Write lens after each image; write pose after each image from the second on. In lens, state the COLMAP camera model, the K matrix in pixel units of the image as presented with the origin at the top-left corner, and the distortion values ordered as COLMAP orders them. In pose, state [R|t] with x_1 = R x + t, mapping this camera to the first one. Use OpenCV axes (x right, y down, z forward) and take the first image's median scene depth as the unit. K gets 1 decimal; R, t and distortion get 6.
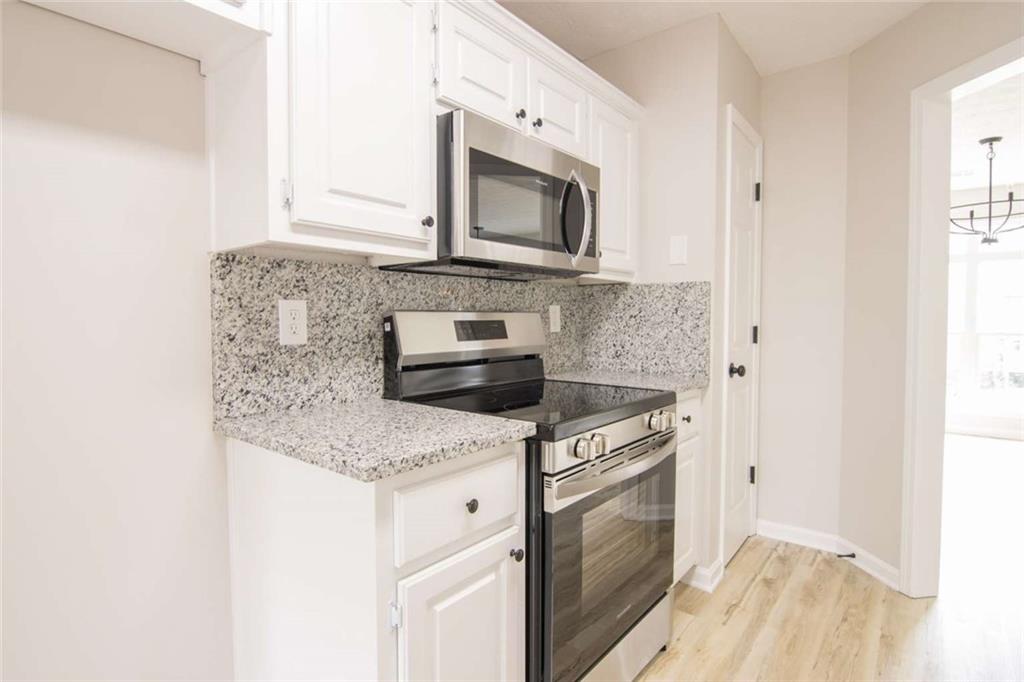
lens RADIAL K [[530.7, 0, 512.0], [0, 530.7, 341.0], [0, 0, 1]] dist [-0.002094, -0.017183]
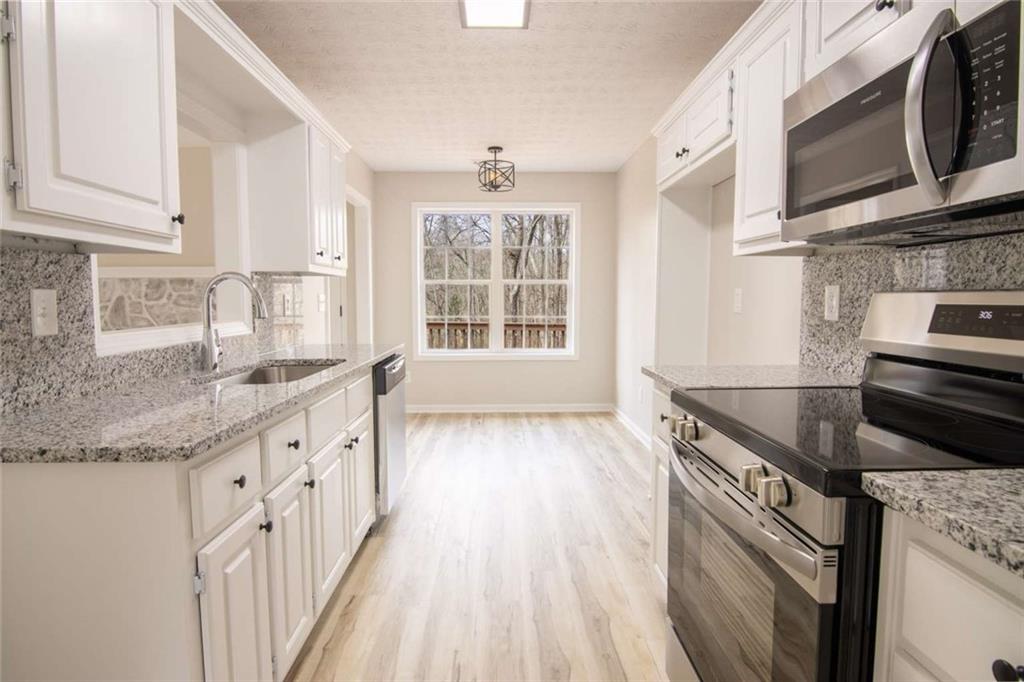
lens RADIAL K [[530.7, 0, 512.0], [0, 530.7, 341.0], [0, 0, 1]] dist [-0.002094, -0.017183]
pose [[-0.763709, 0.052943, -0.643386, 0.936648], [-0.027909, 0.992992, 0.114840, -0.064409], [0.644957, 0.105661, -0.756879, 1.382971]]
